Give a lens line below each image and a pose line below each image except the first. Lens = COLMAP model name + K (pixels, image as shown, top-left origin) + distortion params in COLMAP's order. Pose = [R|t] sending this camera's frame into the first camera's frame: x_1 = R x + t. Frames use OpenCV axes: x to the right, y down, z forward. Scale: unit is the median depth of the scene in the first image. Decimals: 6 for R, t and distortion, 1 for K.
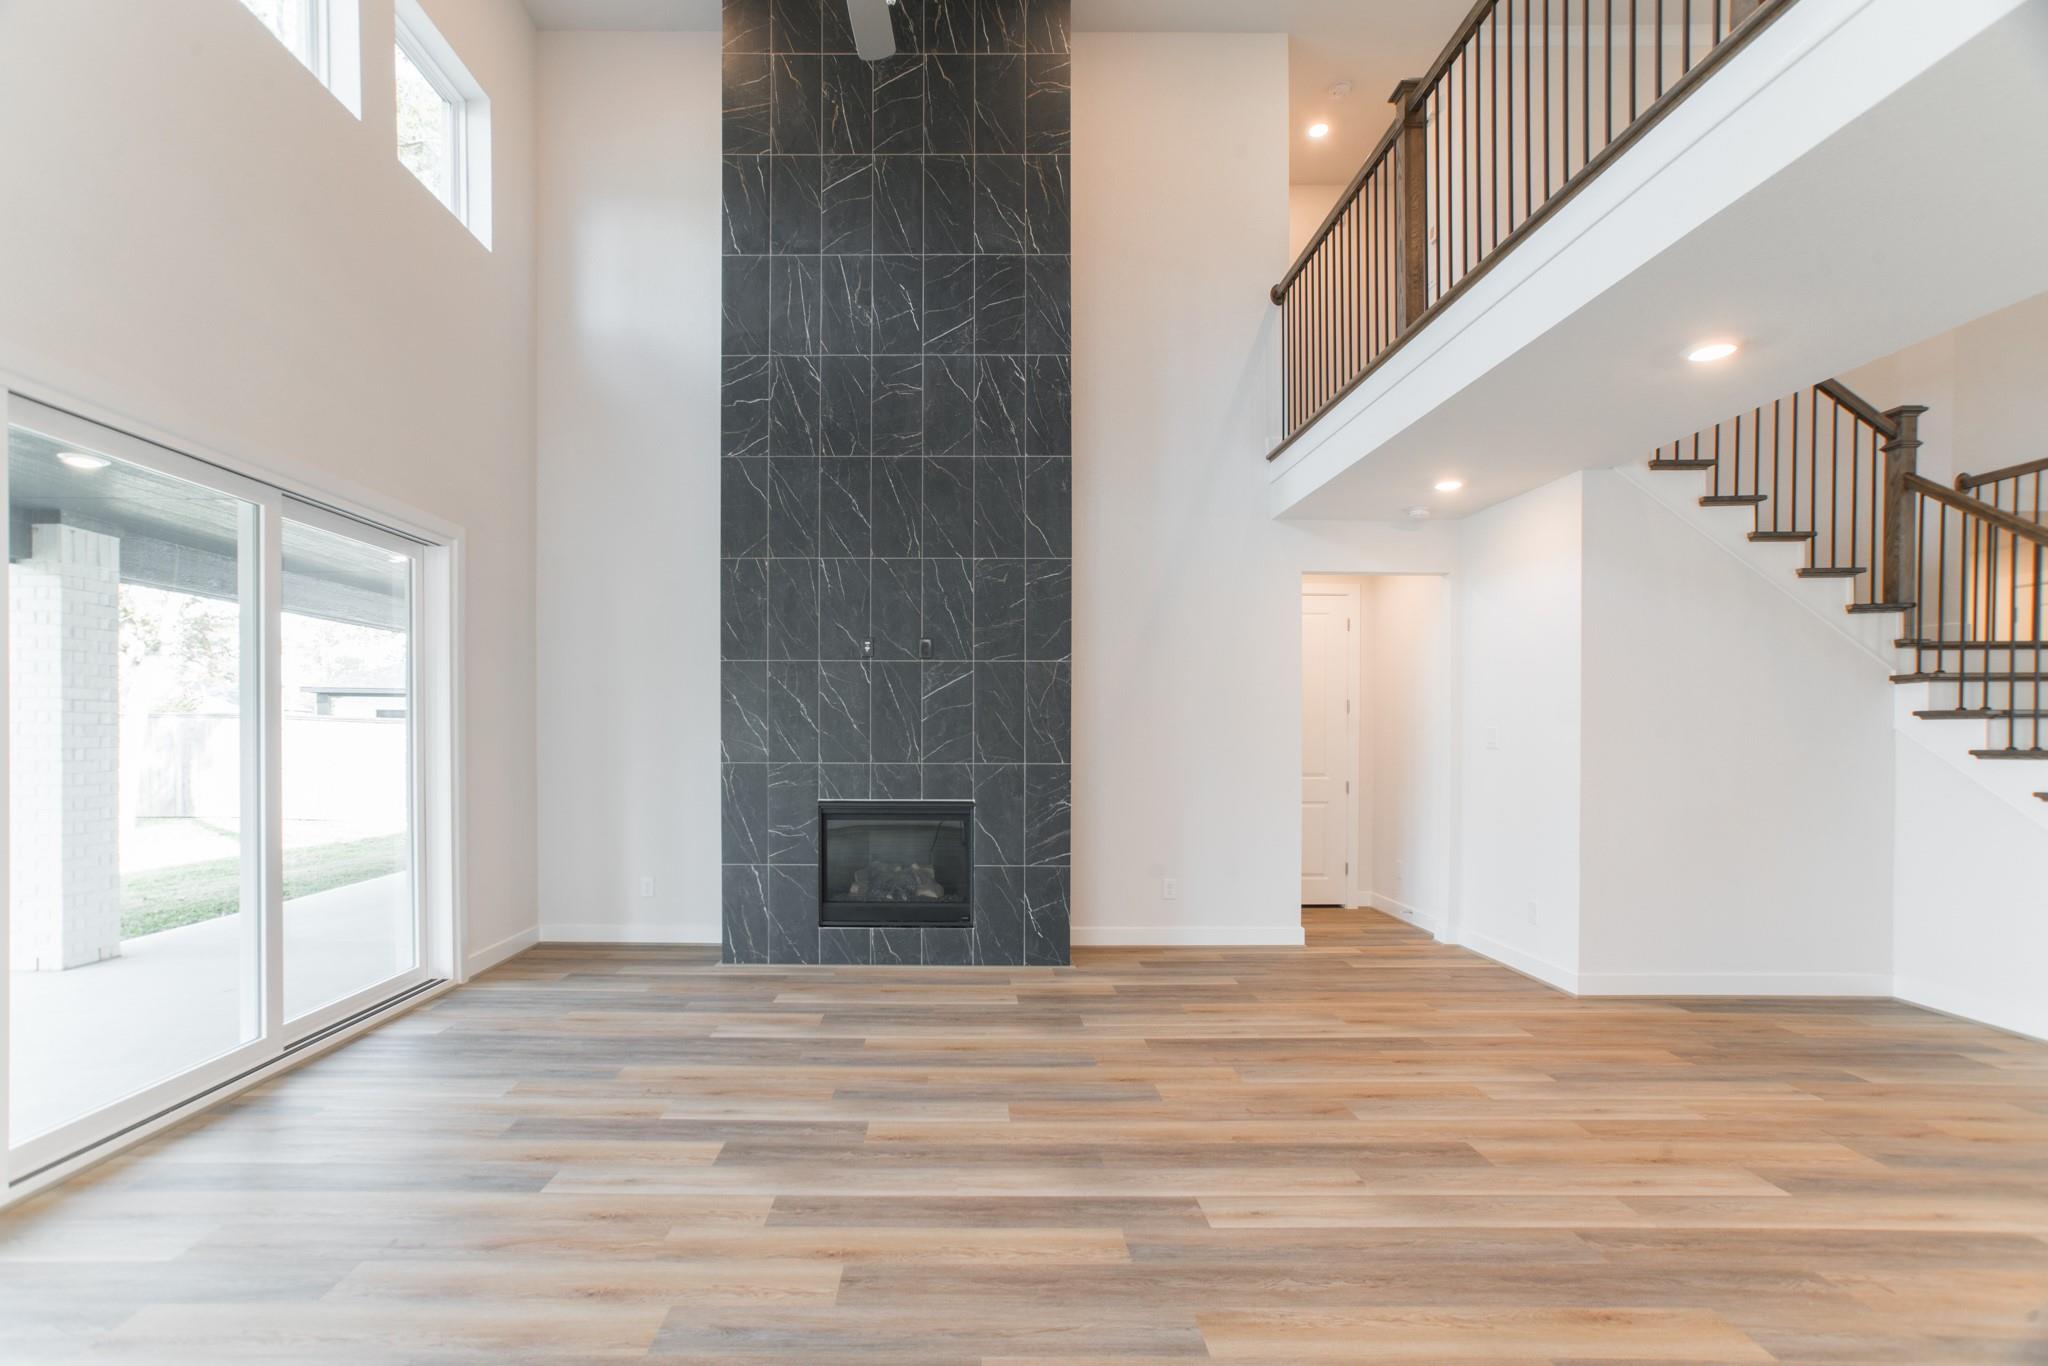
lens RADIAL K [[918.4, 0, 978.5], [0, 918.4, 743.0], [0, 0, 1]] dist [-0.031206, 0.016988]
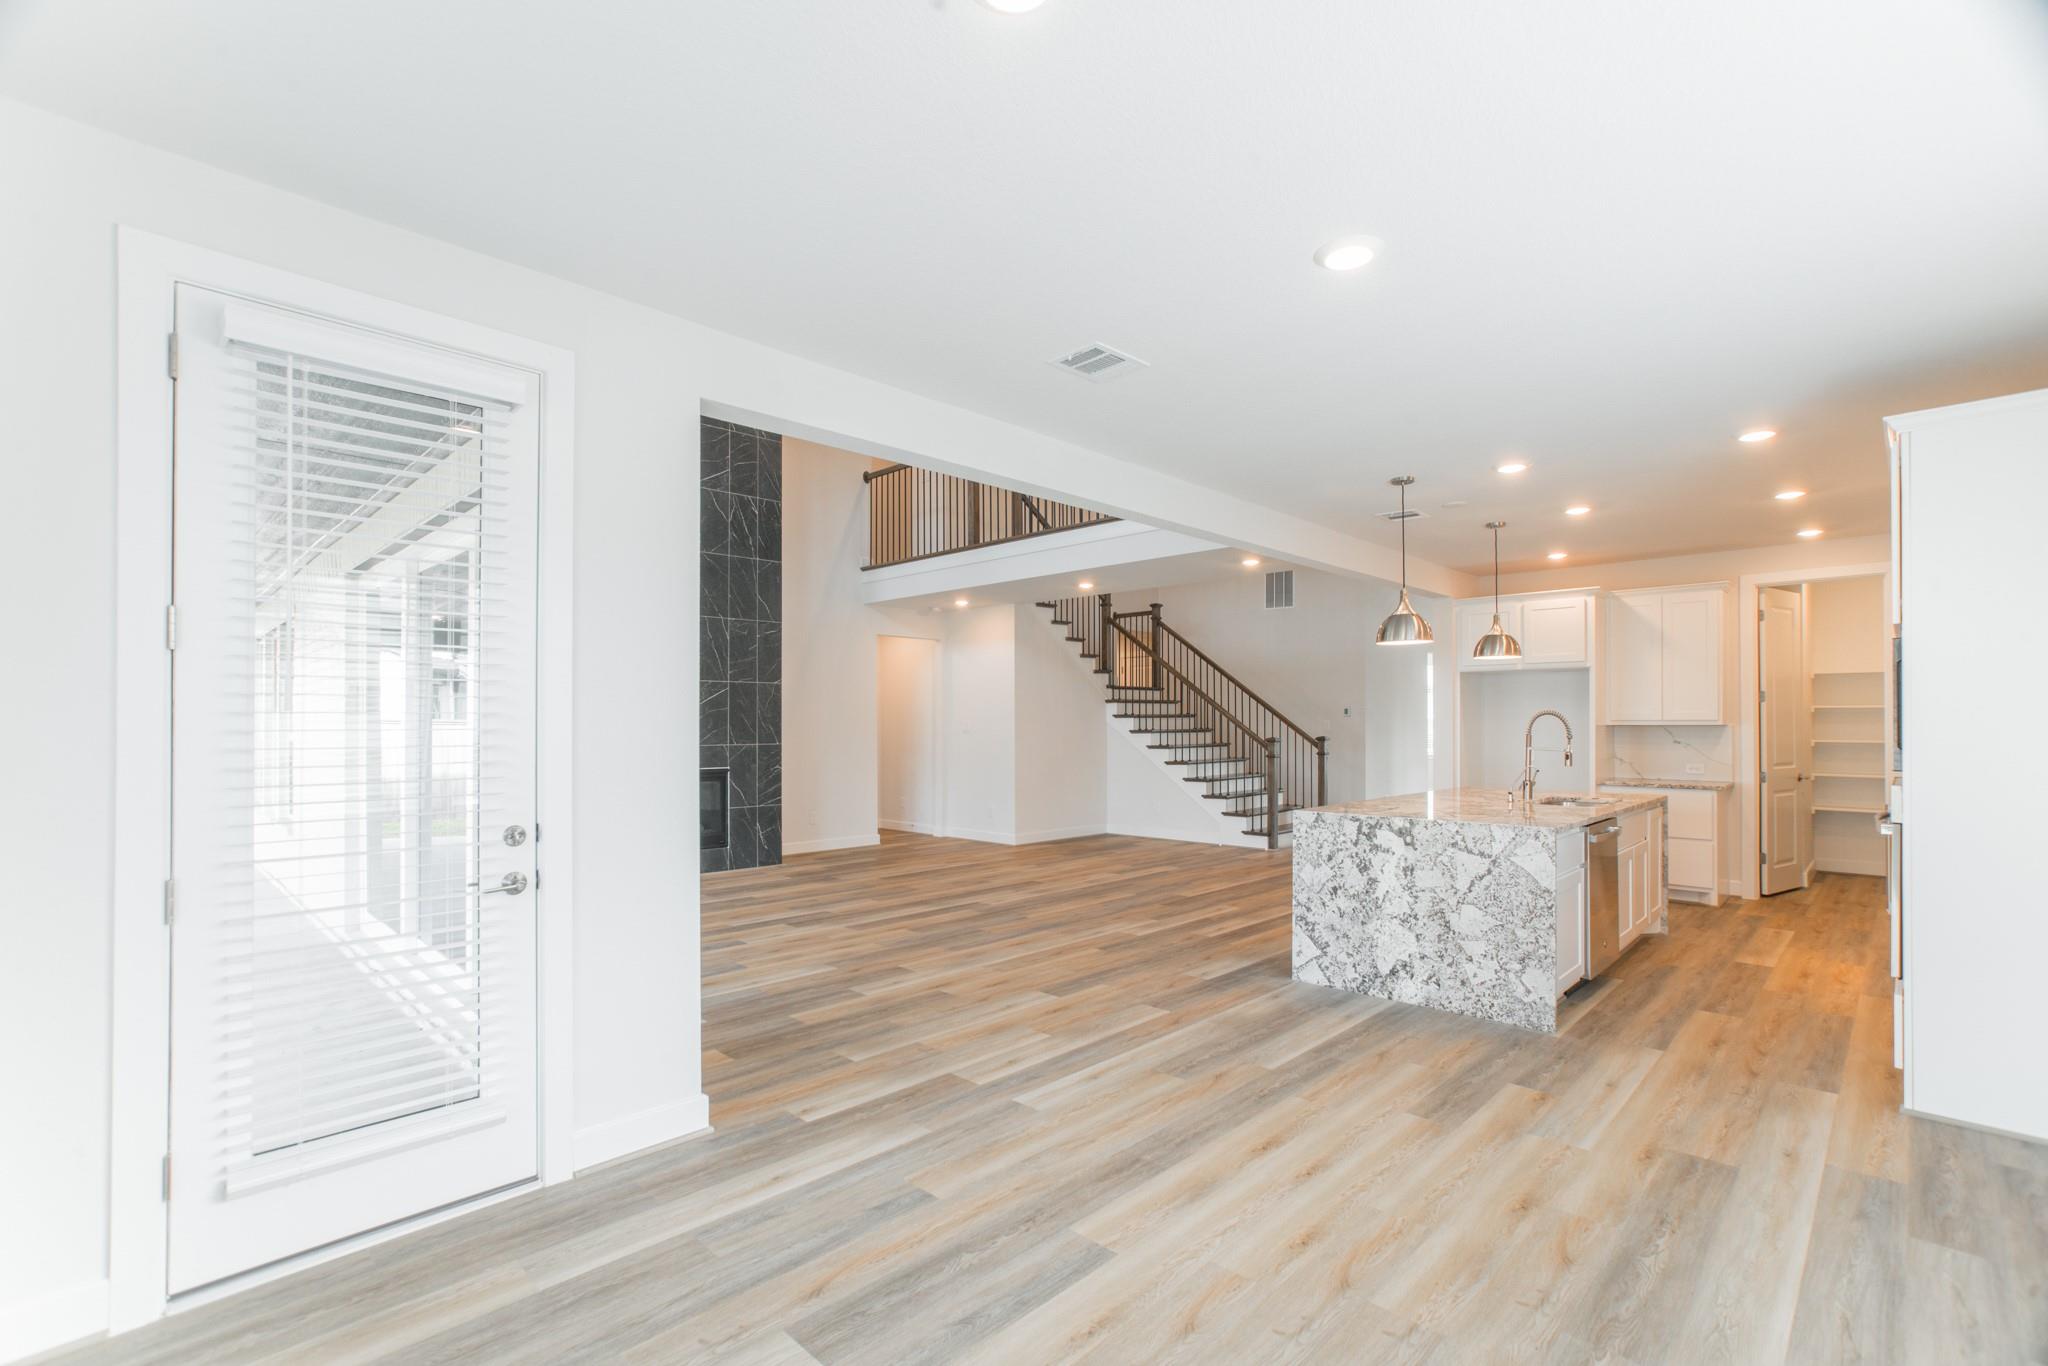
lens RADIAL K [[918.4, 0, 969.0], [0, 918.4, 708.9], [0, 0, 1]] dist [-0.031206, 0.016988]
pose [[0.732091, 0.006248, 0.681178, -0.906869], [0.012852, 0.999653, -0.022982, 0.001898], [-0.681086, 0.025580, 0.731757, -0.533557]]
